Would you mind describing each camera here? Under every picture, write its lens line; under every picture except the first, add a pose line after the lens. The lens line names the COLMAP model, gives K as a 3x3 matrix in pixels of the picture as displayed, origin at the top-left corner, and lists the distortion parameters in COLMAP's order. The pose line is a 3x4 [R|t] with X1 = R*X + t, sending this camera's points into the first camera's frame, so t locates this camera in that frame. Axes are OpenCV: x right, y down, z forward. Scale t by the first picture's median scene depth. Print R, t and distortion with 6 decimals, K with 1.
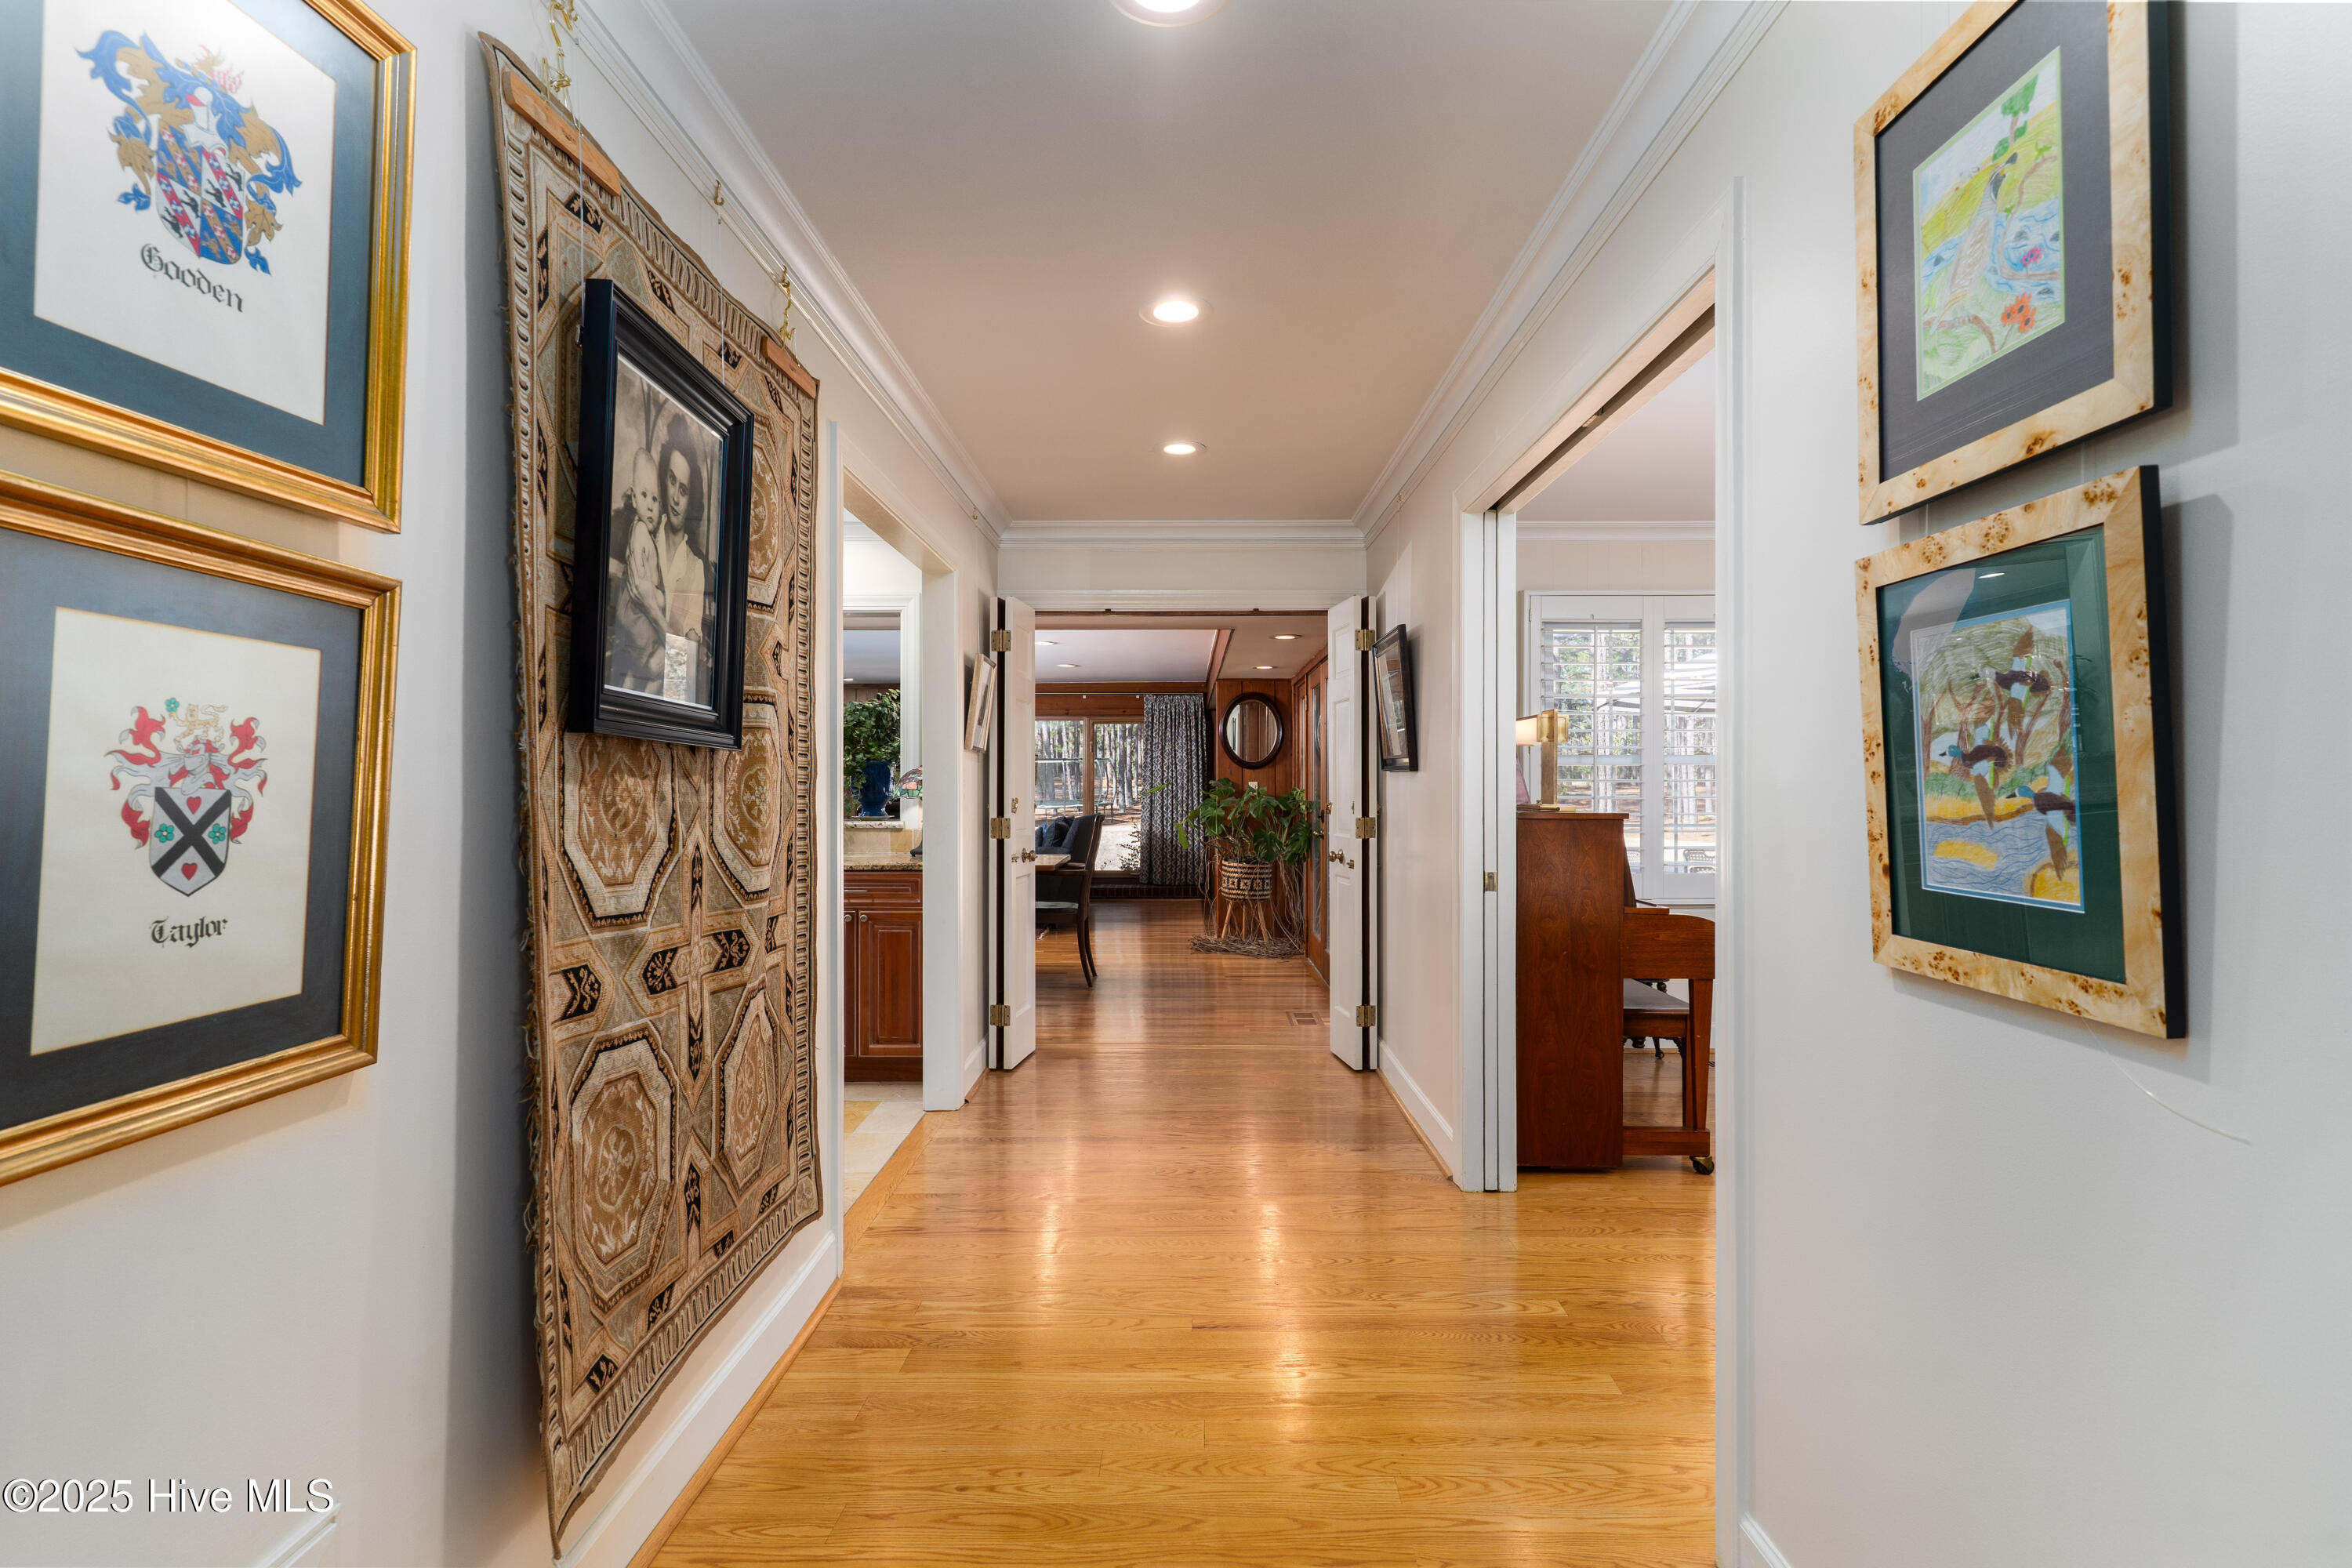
lens RADIAL K [[1149.9, 0, 1175.2], [0, 1149.9, 787.4], [0, 0, 1]] dist [0.005680, -0.001707]
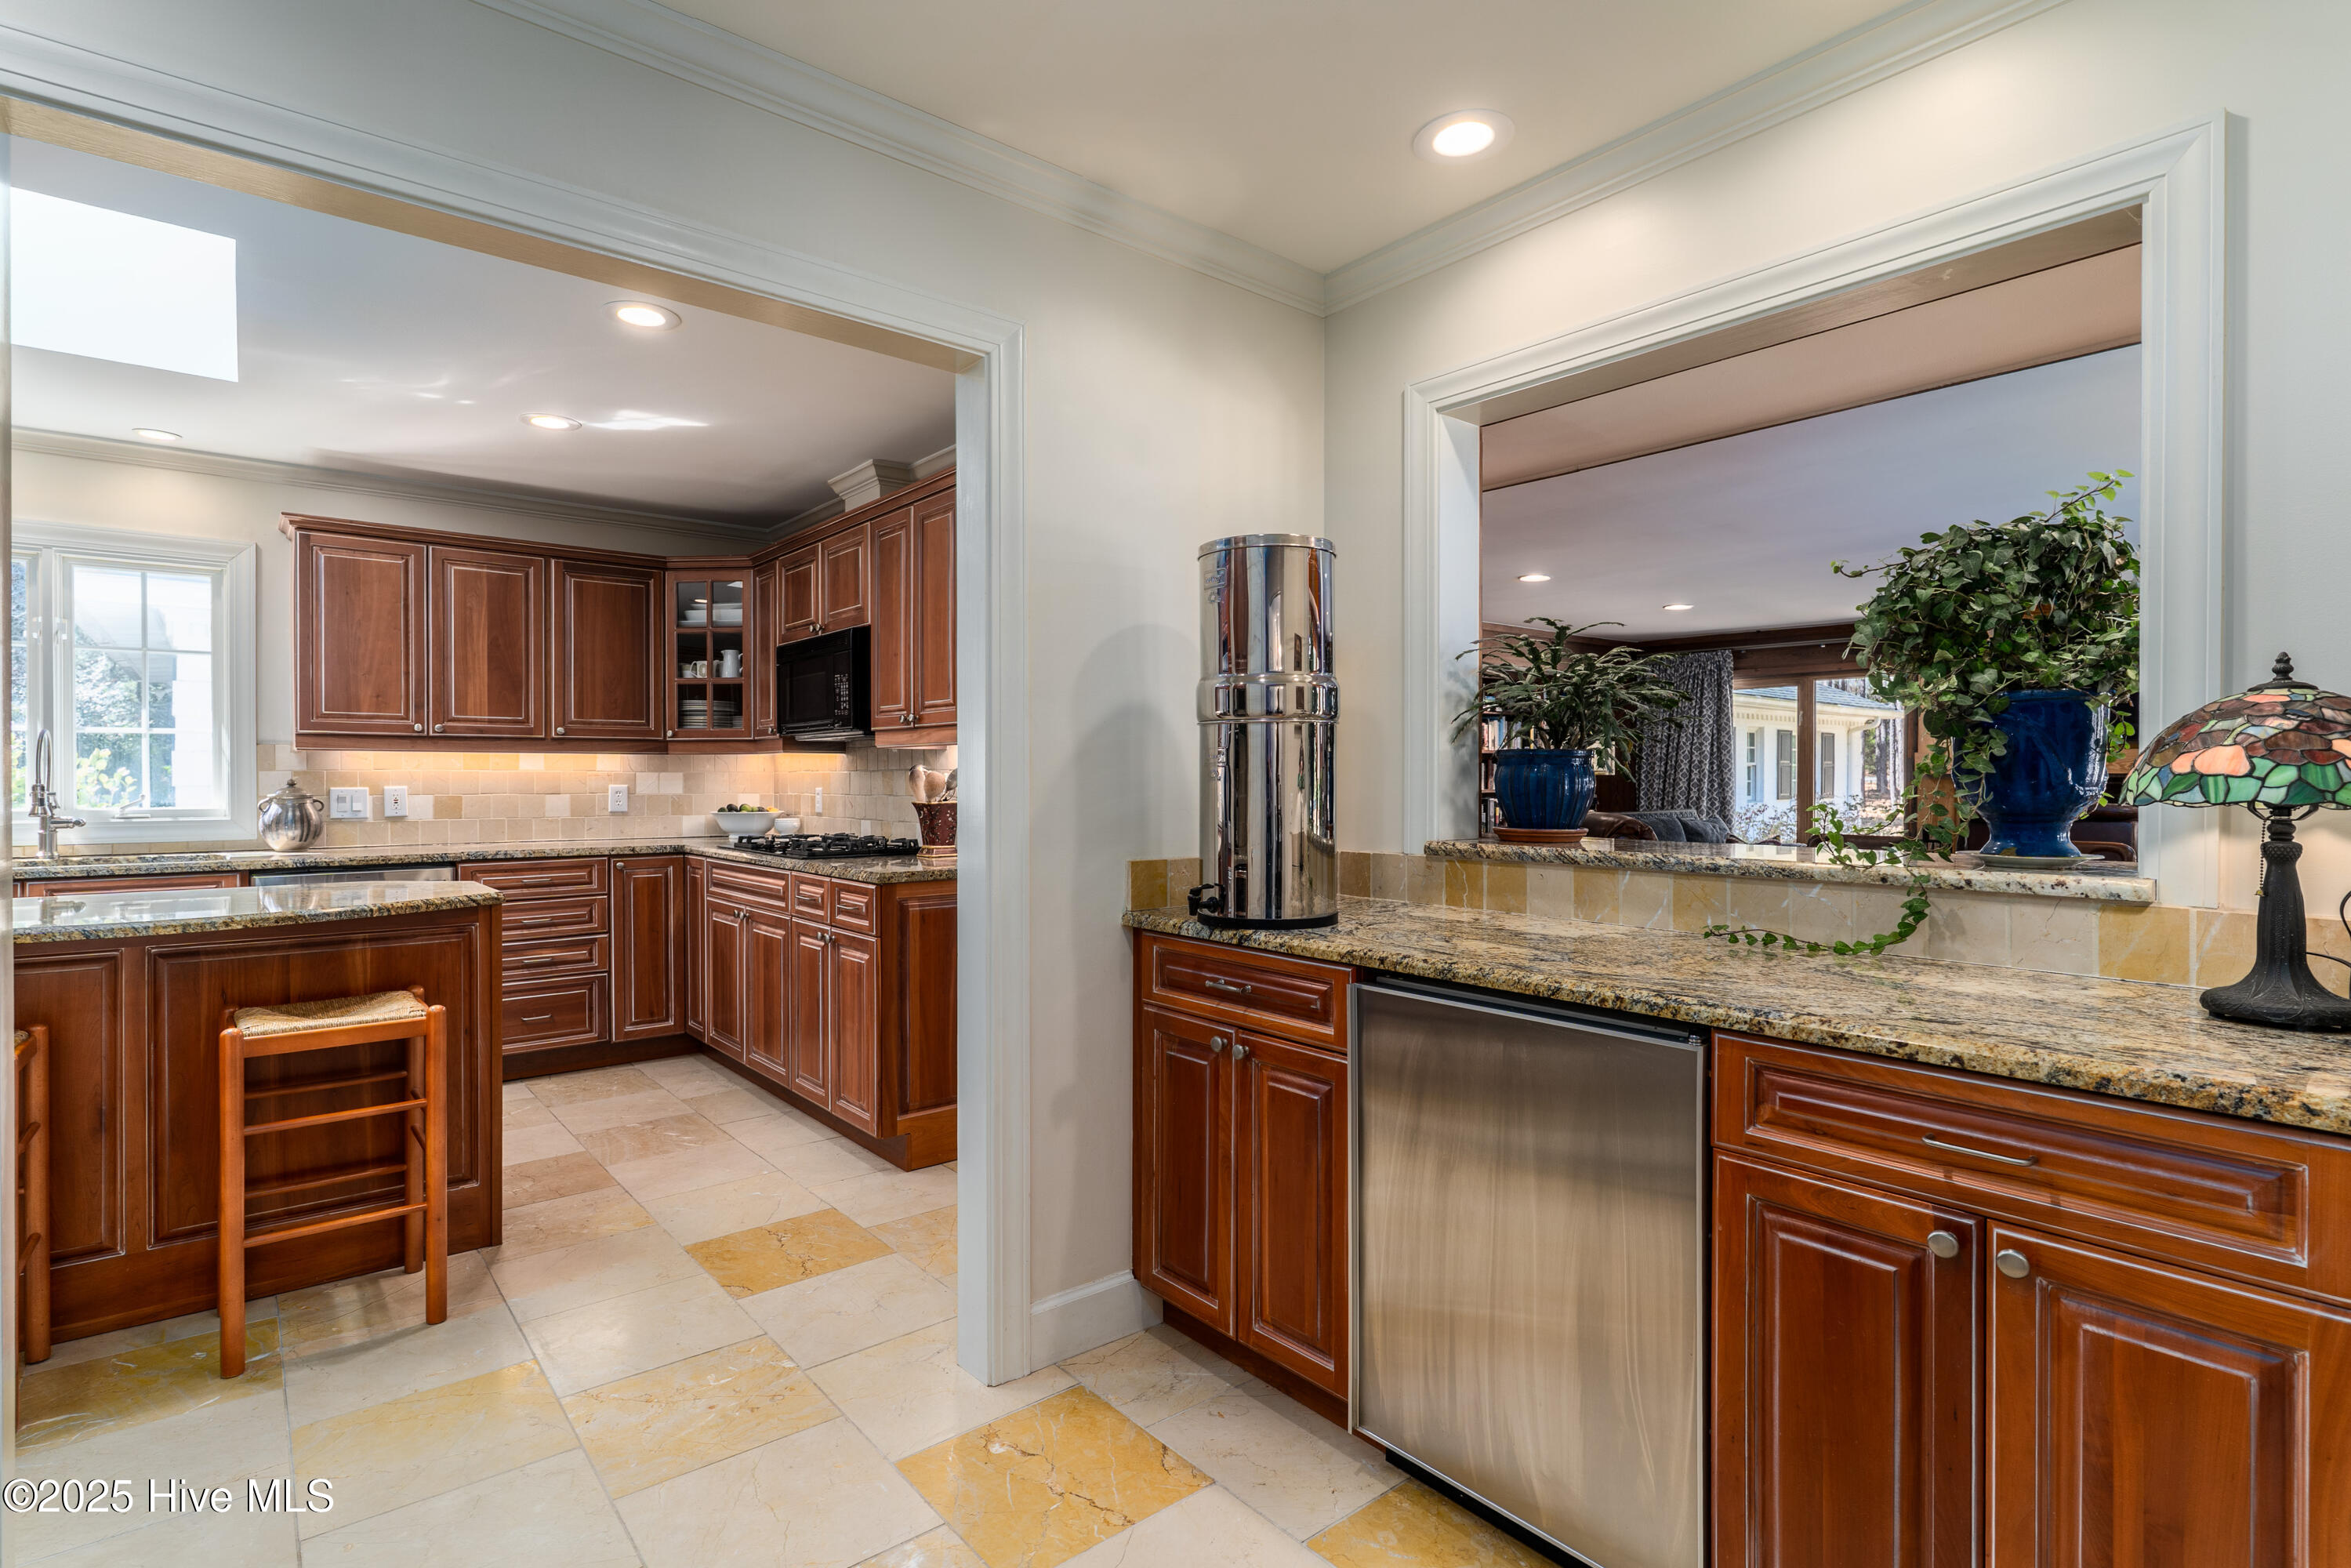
lens RADIAL K [[1149.5, 0, 1150.3], [0, 1149.5, 783.8], [0, 0, 1]] dist [0.005680, -0.001707]
pose [[0.639352, 0.005869, -0.768892, -0.169986], [-0.000177, 0.999972, 0.007486, 0.001569], [0.768914, -0.004650, 0.639335, 0.594092]]
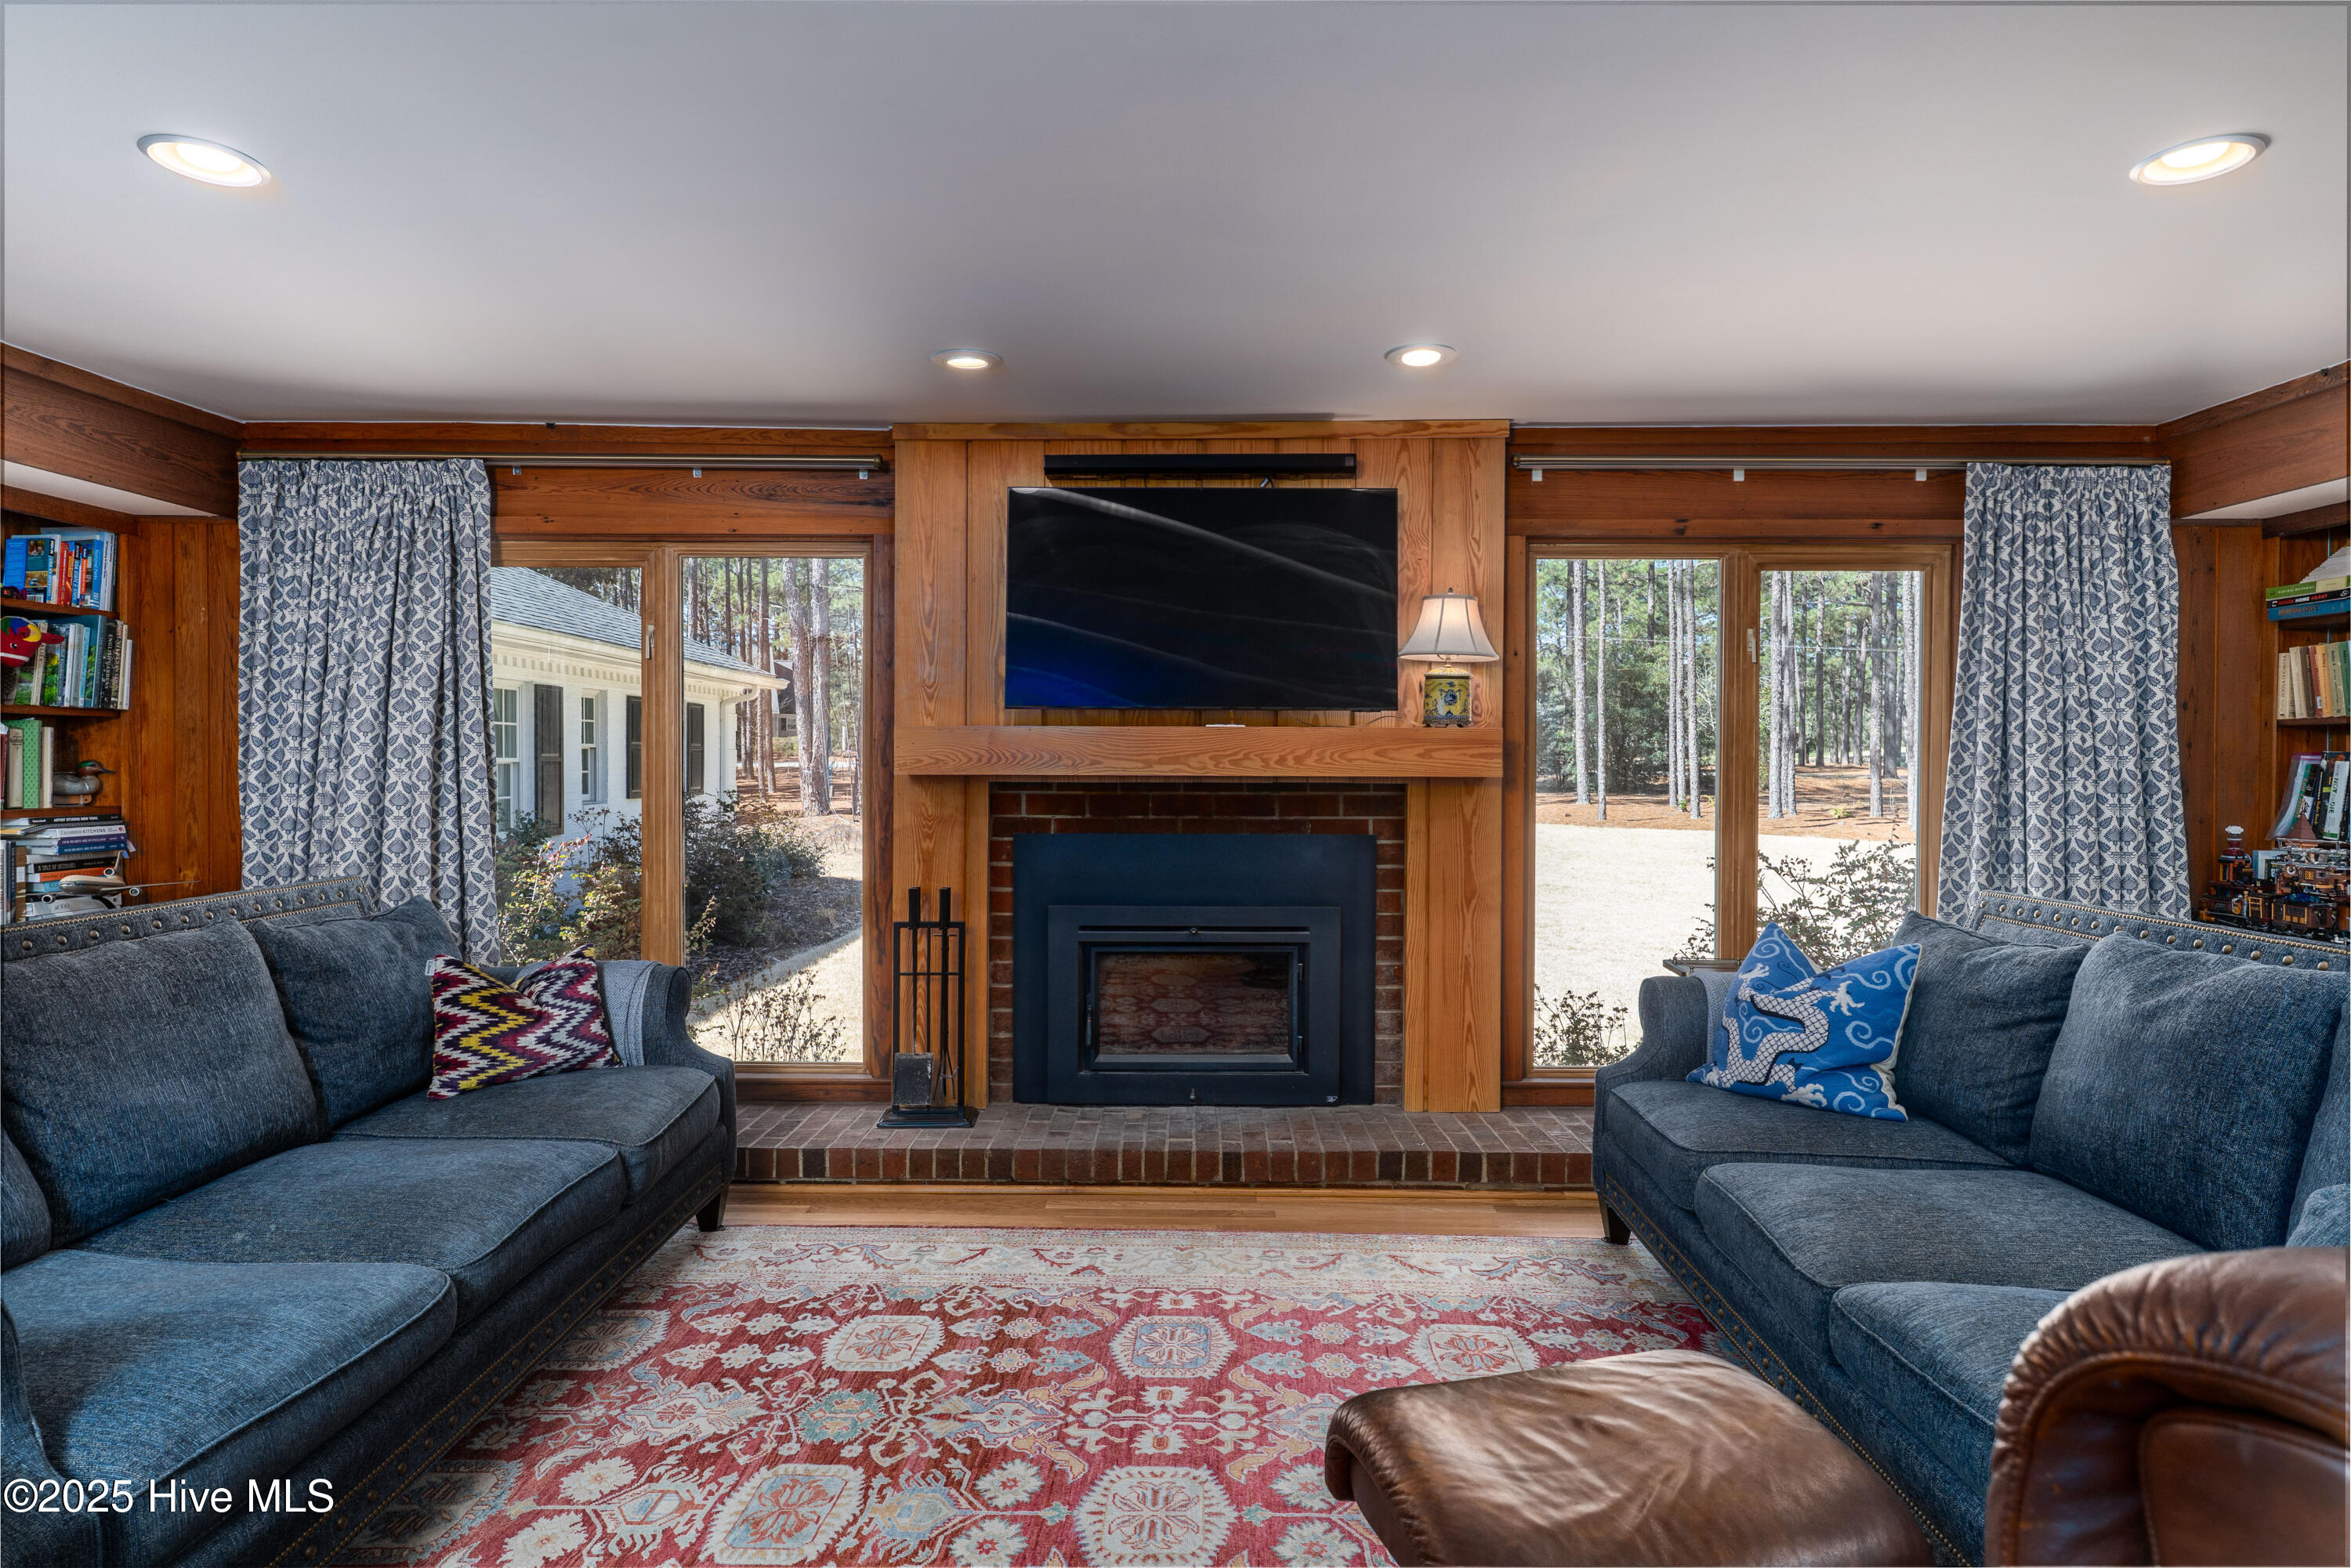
lens RADIAL K [[1296.8, 0, 1169.7], [0, 1296.8, 779.1], [0, 0, 1]] dist [0.001504, -0.000240]
pose [[0.999966, 0.005184, 0.006399, -0.239384], [-0.005255, 0.999925, 0.011061, 0.000187], [-0.006341, -0.011095, 0.999918, 0.784010]]
